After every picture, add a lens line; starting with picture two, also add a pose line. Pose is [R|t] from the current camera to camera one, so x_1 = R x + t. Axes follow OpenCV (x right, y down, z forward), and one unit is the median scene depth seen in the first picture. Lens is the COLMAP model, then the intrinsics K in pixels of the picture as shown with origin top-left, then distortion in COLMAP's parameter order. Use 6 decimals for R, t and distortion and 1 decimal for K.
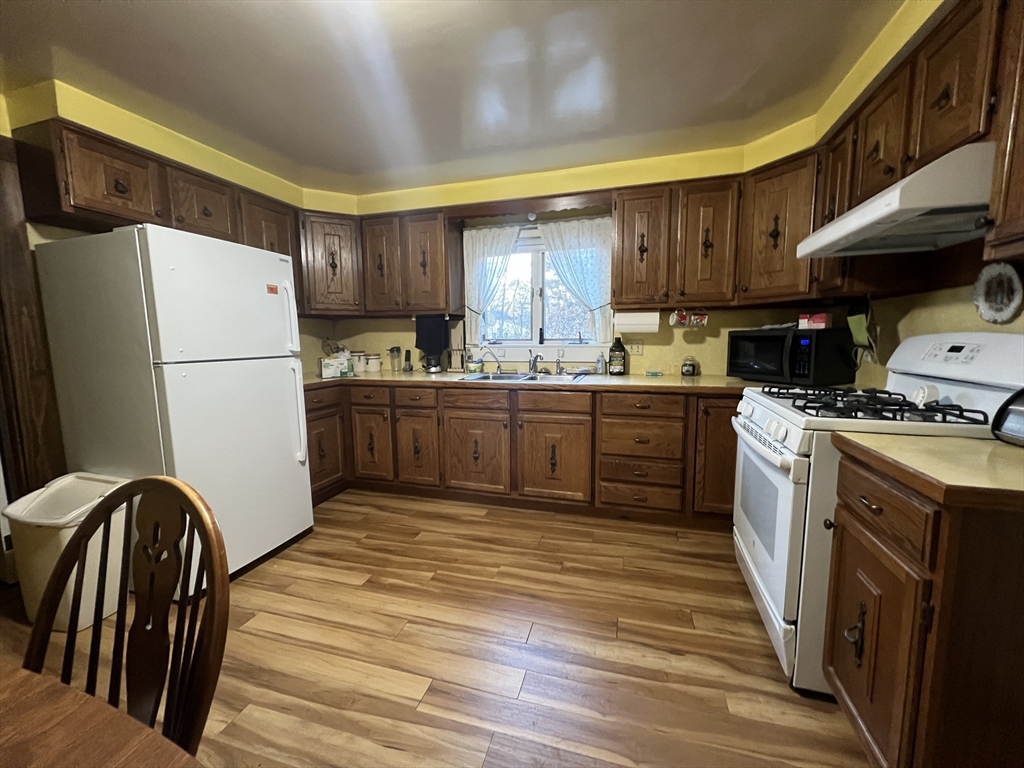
lens RADIAL K [[409.4, 0, 510.5], [0, 409.4, 382.7], [0, 0, 1]] dist [0.000430, 0.000132]
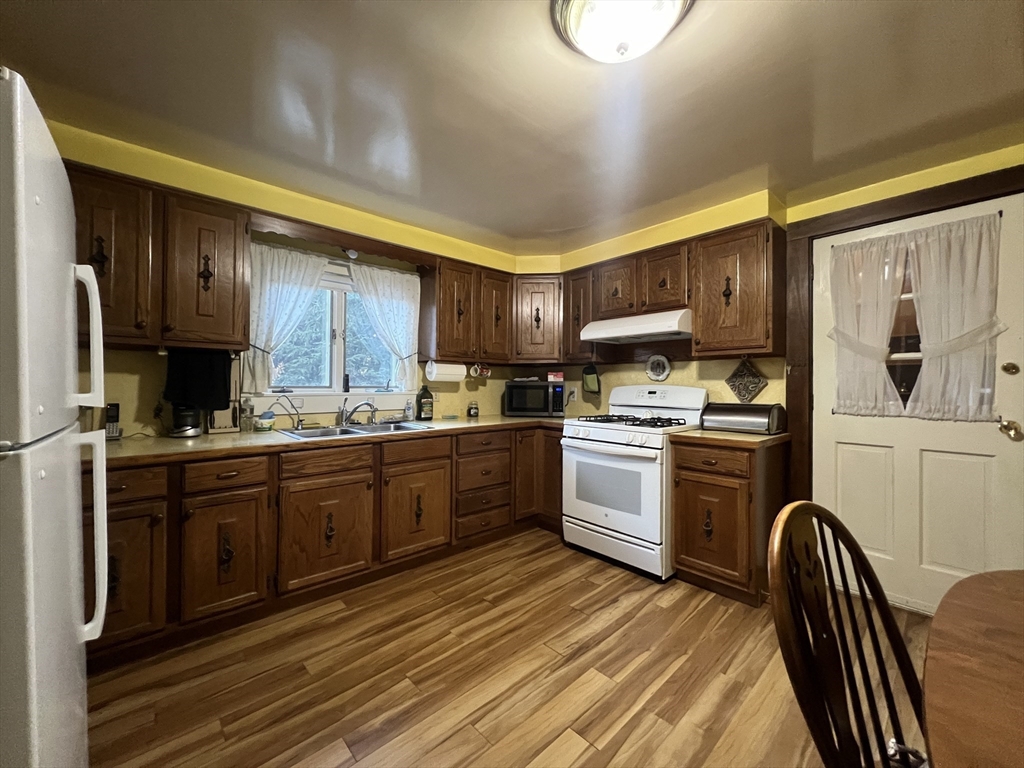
lens RADIAL K [[409.4, 0, 510.5], [0, 409.4, 382.7], [0, 0, 1]] dist [0.000430, 0.000132]
pose [[0.513263, 0.015032, 0.858100, -0.624948], [0.086404, 0.993862, -0.069091, -0.027188], [-0.853871, 0.109605, 0.508813, 0.292032]]
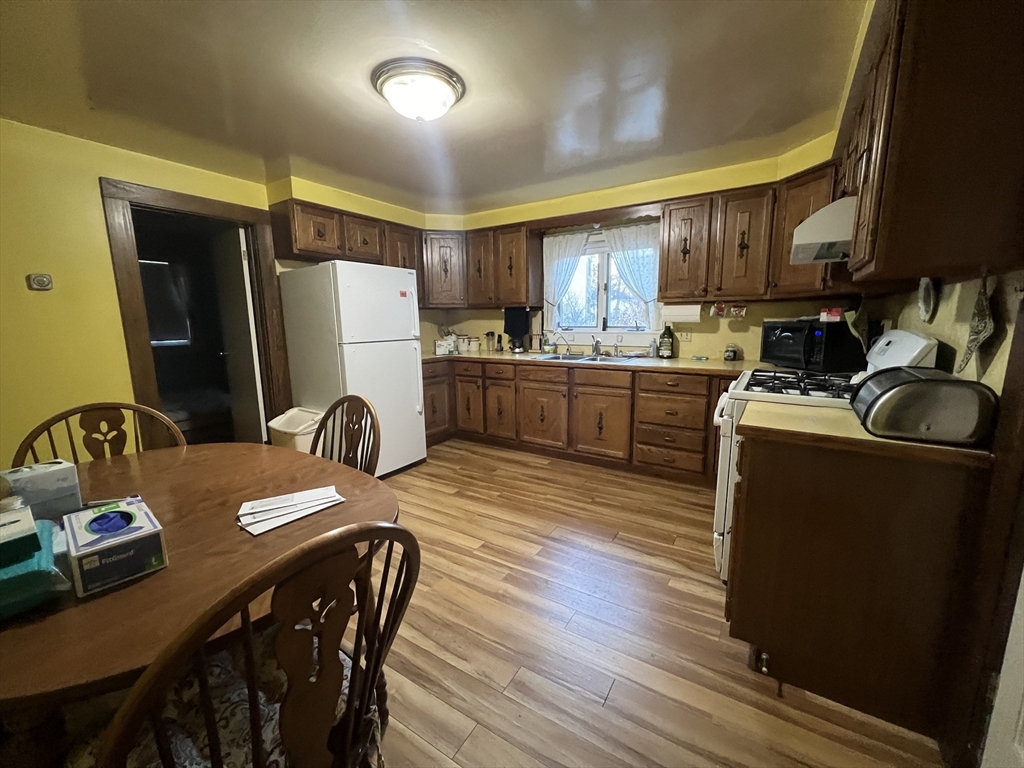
lens RADIAL K [[409.4, 0, 510.5], [0, 409.4, 382.7], [0, 0, 1]] dist [0.000430, 0.000132]
pose [[0.960772, 0.042495, -0.274064, 0.180235], [-0.029435, 0.998234, 0.051592, 0.003780], [0.275772, -0.041502, 0.960327, -0.281157]]
